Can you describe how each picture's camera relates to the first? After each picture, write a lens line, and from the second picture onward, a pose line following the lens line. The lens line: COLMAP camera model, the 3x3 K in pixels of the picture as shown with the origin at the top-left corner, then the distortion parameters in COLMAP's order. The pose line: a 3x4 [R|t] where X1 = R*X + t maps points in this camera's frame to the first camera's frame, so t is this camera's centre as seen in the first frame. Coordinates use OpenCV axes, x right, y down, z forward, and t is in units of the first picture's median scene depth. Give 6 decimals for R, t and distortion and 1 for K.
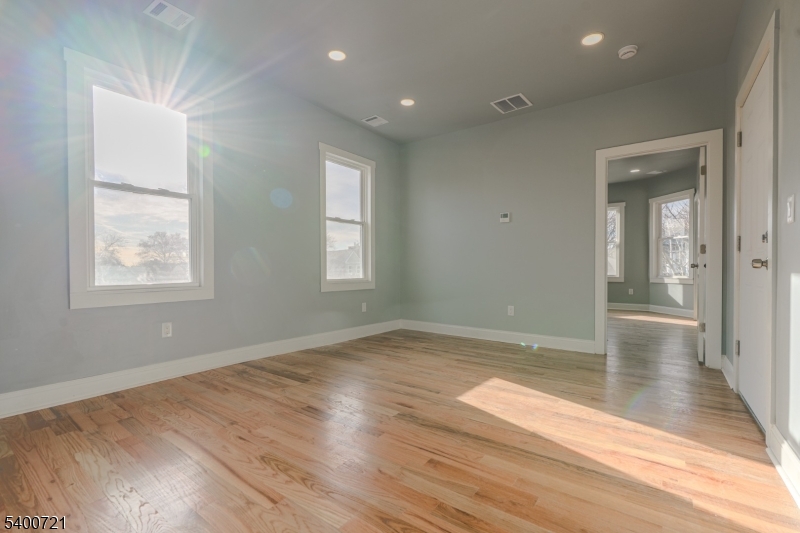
lens RADIAL K [[355.4, 0, 395.6], [0, 355.4, 271.6], [0, 0, 1]] dist [-0.001780, 0.000251]
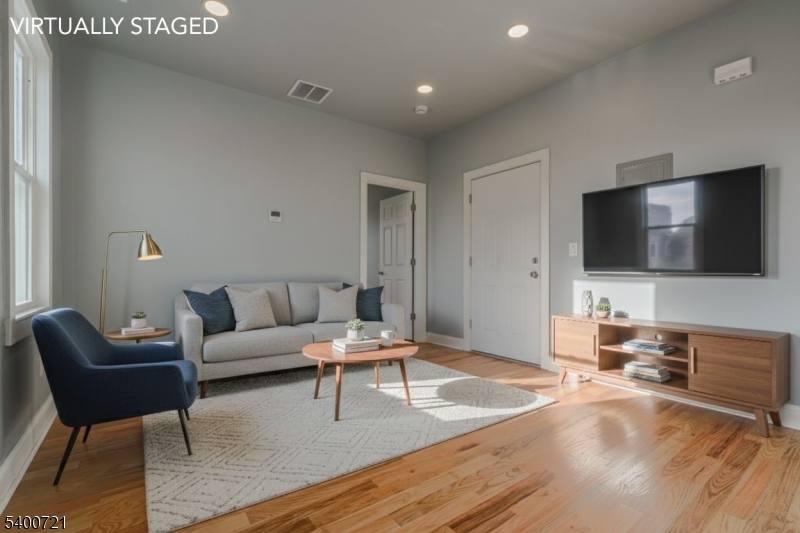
lens RADIAL K [[362.3, 0, 402.3], [0, 362.3, 271.2], [0, 0, 1]] dist [0.000279, -0.000533]
pose [[0.292424, -0.000564, 0.956289, -0.558175], [0.005153, 0.999986, -0.000986, -0.023983], [-0.956275, 0.005216, 0.292423, 0.603880]]
